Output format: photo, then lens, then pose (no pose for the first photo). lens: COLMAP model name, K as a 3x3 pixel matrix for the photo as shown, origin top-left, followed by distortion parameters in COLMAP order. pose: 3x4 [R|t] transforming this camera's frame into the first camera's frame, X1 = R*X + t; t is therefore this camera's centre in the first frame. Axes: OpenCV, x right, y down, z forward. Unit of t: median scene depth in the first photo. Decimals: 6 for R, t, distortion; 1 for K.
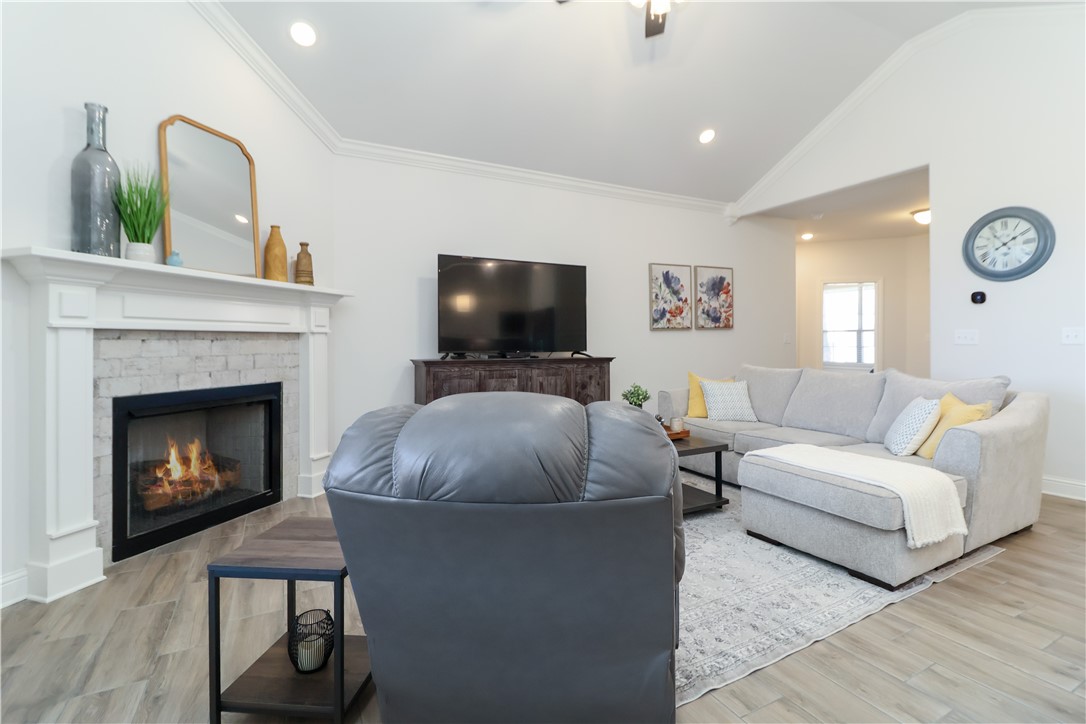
lens RADIAL K [[500.6, 0, 548.7], [0, 500.6, 345.4], [0, 0, 1]] dist [0.001323, -0.000991]
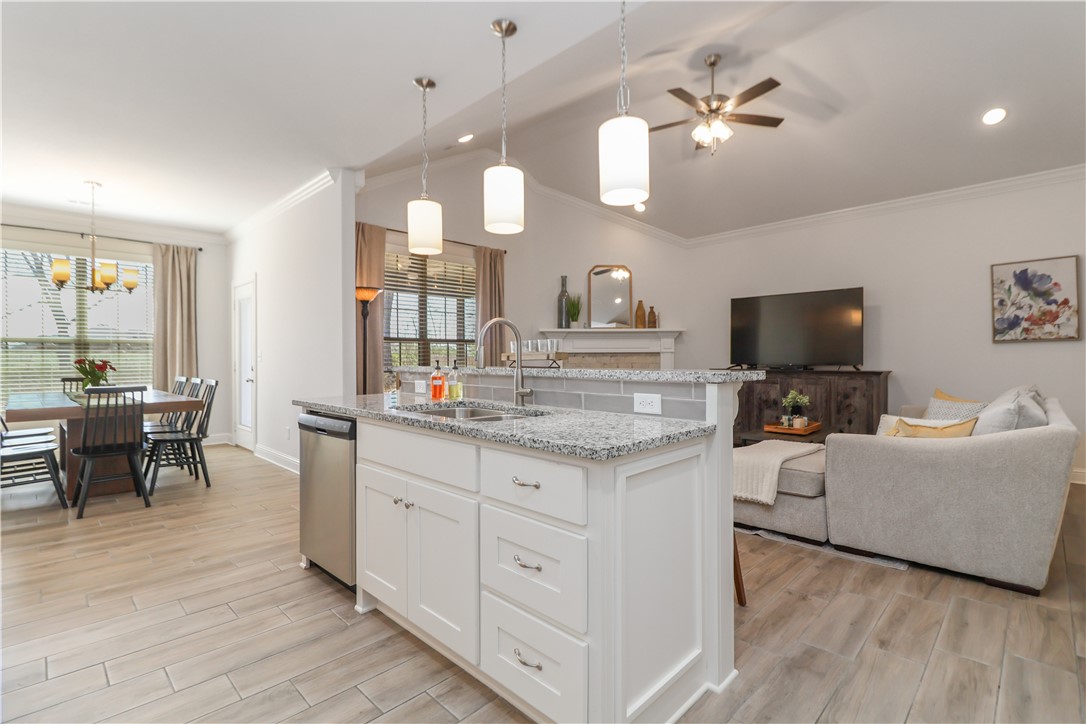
lens RADIAL K [[500.6, 0, 548.6], [0, 500.6, 363.9], [0, 0, 1]] dist [0.001323, -0.000991]
pose [[0.299399, 0.014545, -0.954017, 0.793952], [-0.001381, 0.999889, 0.014811, -0.006034], [0.954127, -0.003117, 0.299386, 0.017153]]
